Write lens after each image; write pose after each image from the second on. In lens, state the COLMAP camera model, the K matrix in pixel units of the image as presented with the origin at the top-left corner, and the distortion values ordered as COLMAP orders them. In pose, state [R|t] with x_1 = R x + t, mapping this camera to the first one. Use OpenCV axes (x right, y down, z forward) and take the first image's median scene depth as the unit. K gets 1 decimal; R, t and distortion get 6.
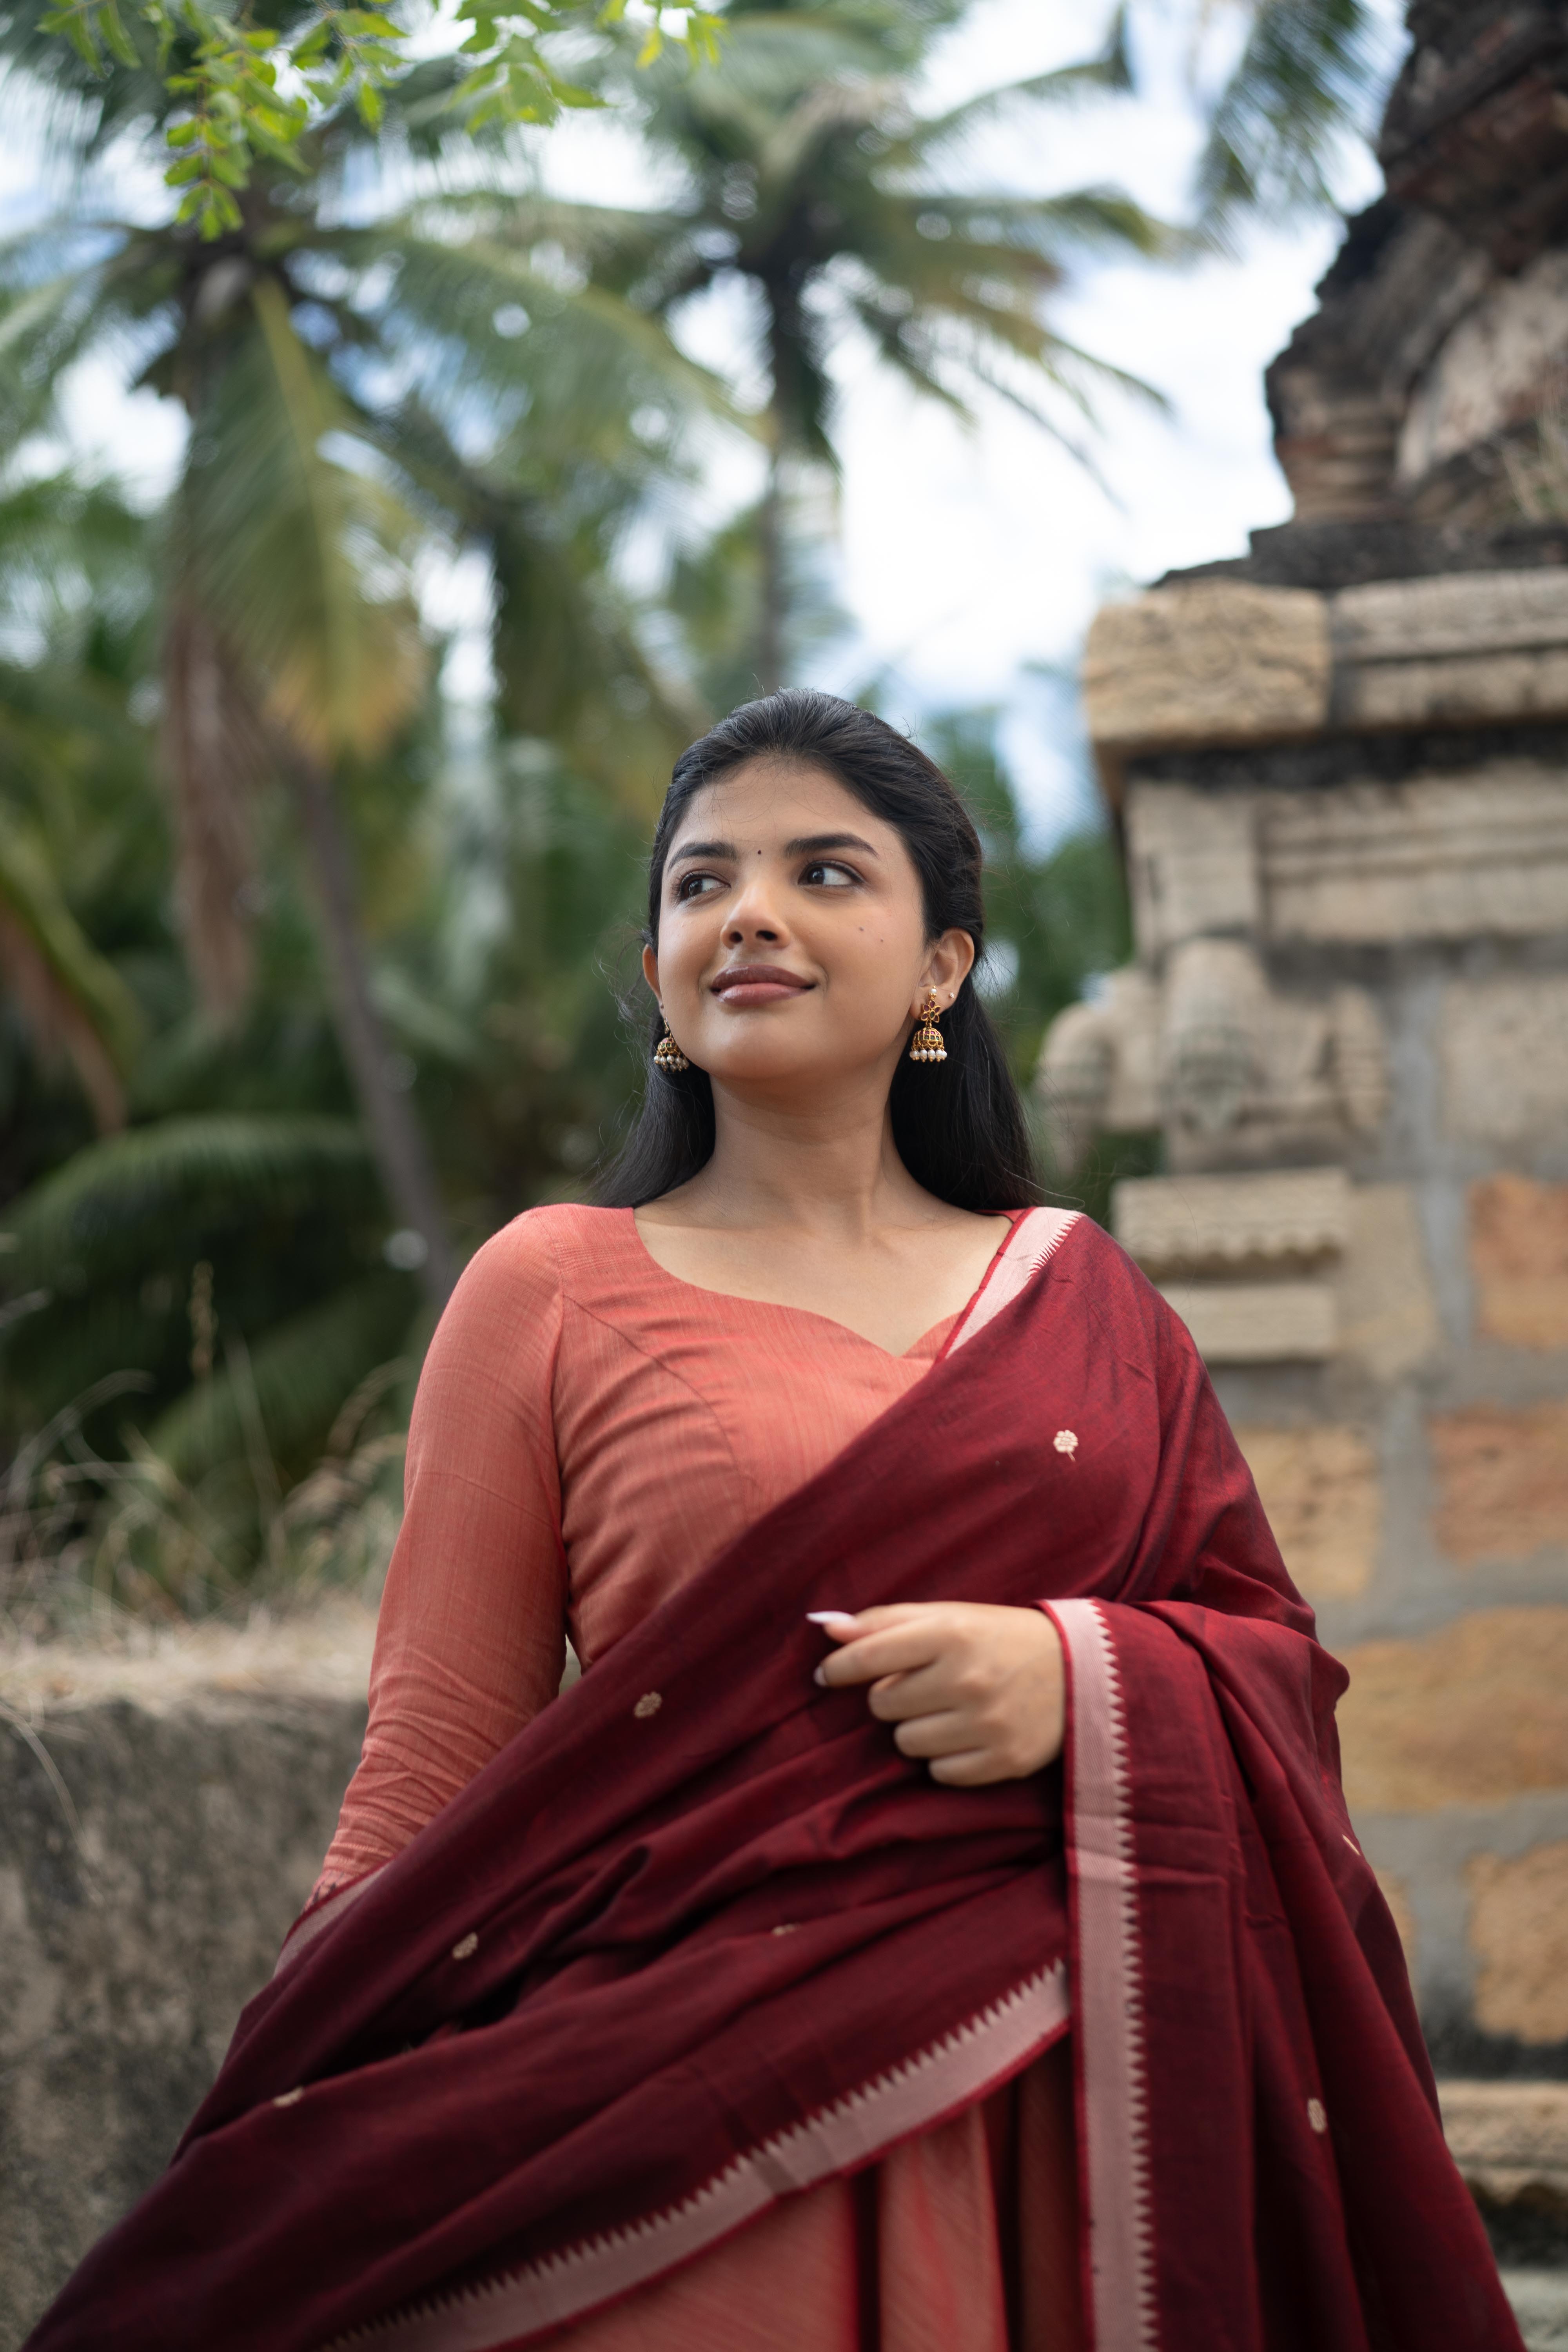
lens RADIAL K [[2286.1, 0, 796.6], [0, 2286.1, 1150.2], [0, 0, 1]] dist [-0.169716, 0.226262]
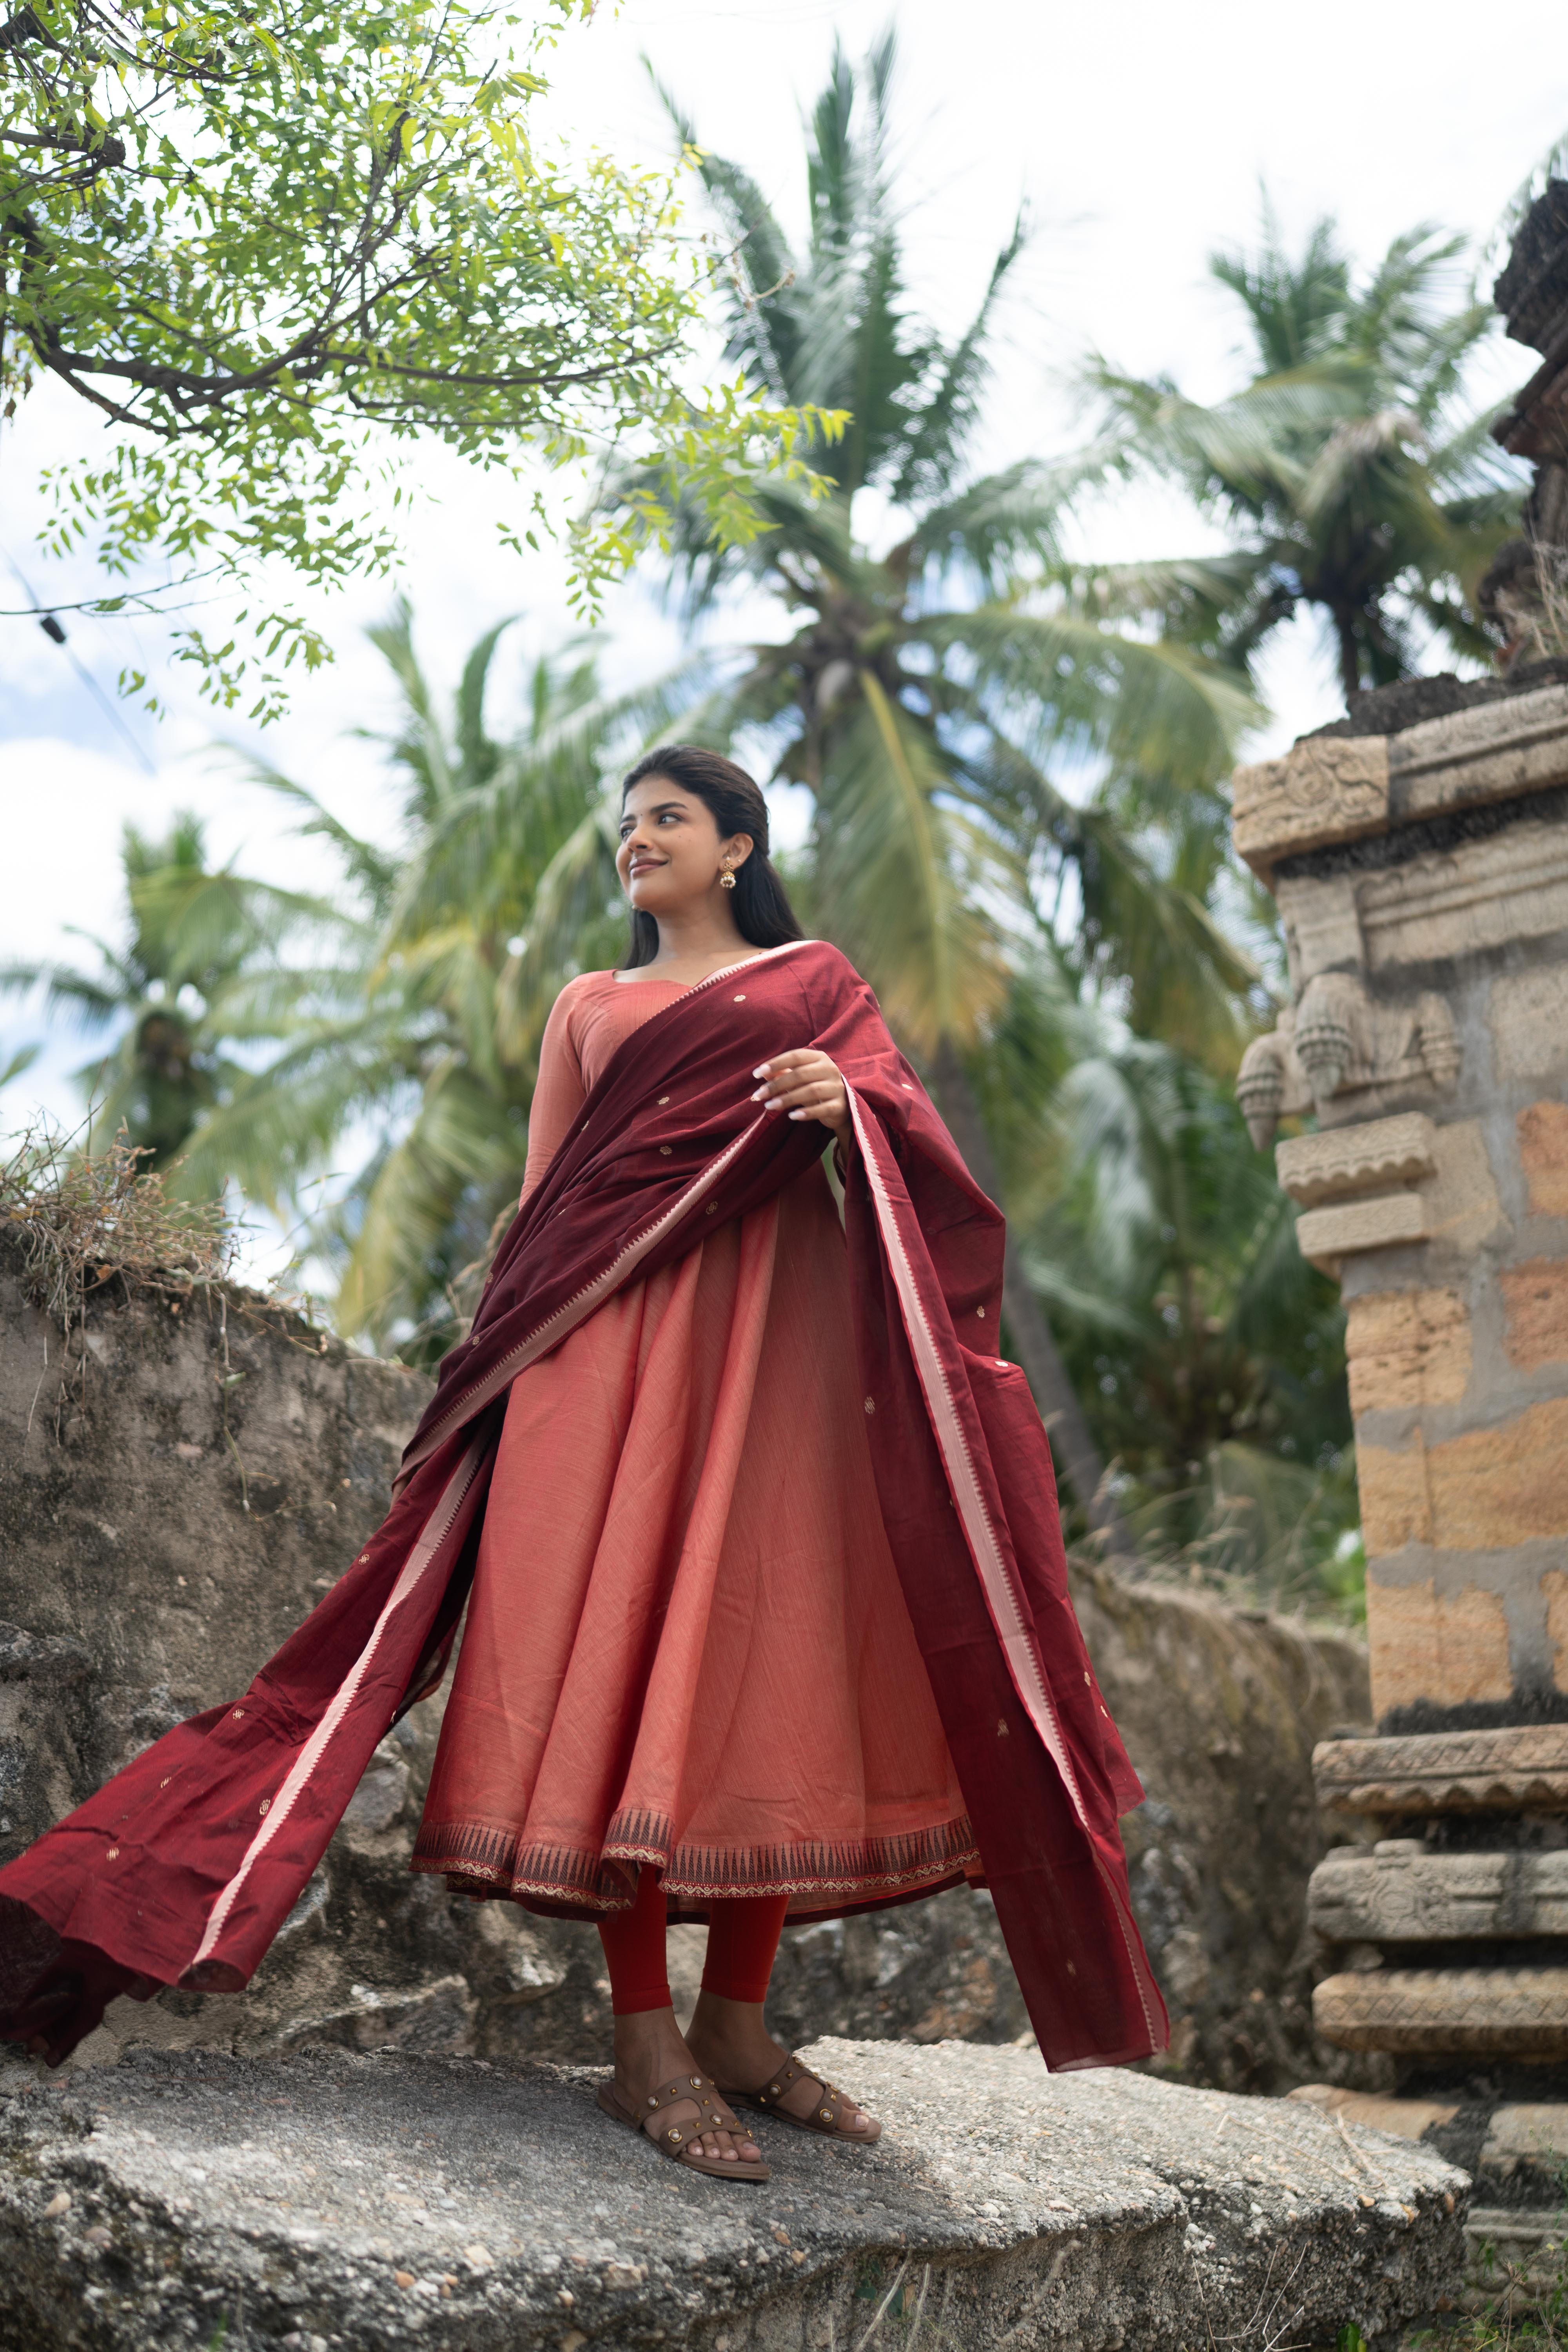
lens RADIAL K [[2302.4, 0, 778.2], [0, 2302.4, 1157.6], [0, 0, 1]] dist [-0.195272, 0.238813]
pose [[0.940477, -0.110751, -0.321306, 0.297822], [0.060362, 0.984815, -0.162773, 0.234104], [0.334455, 0.133689, 0.932881, -0.455469]]
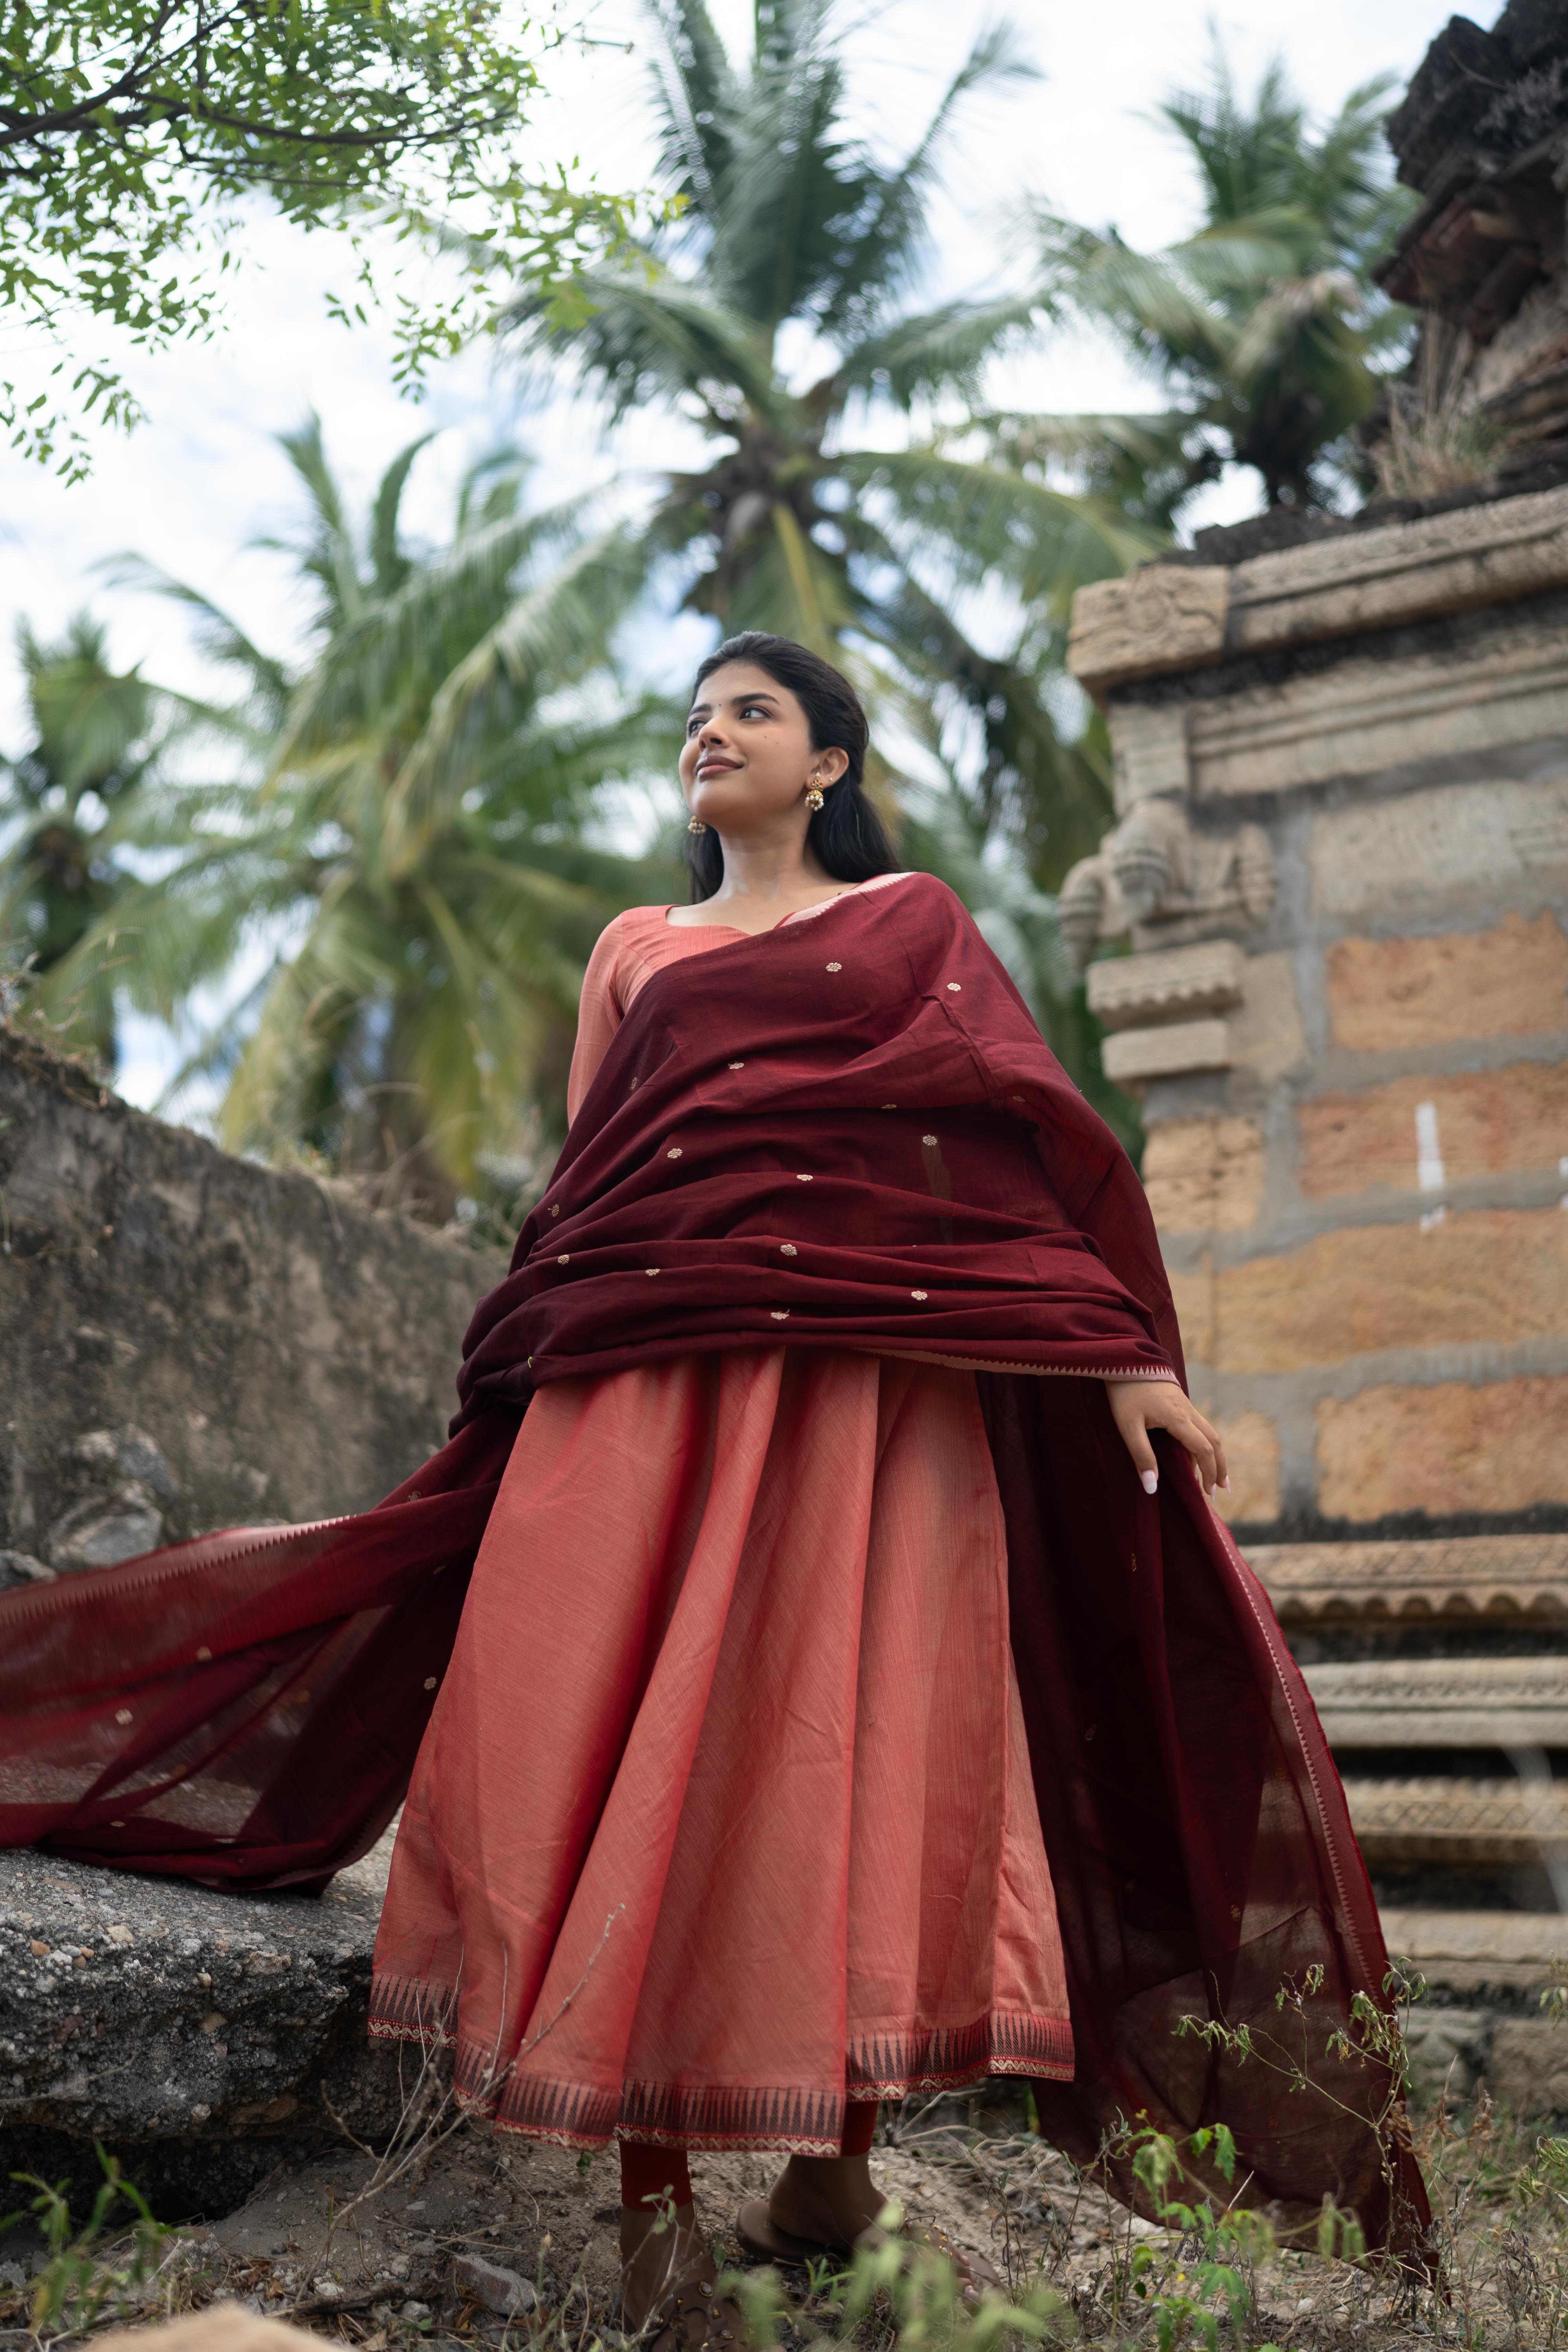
lens RADIAL K [[2305.4, 0, 784.0], [0, 2305.4, 1176.0], [0, 0, 1]] dist [-0.191894, 0.230813]
pose [[0.956575, -0.038765, -0.288897, 0.360492], [0.013349, 0.995903, -0.089433, 0.269948], [0.291181, 0.081693, 0.953174, -0.442511]]
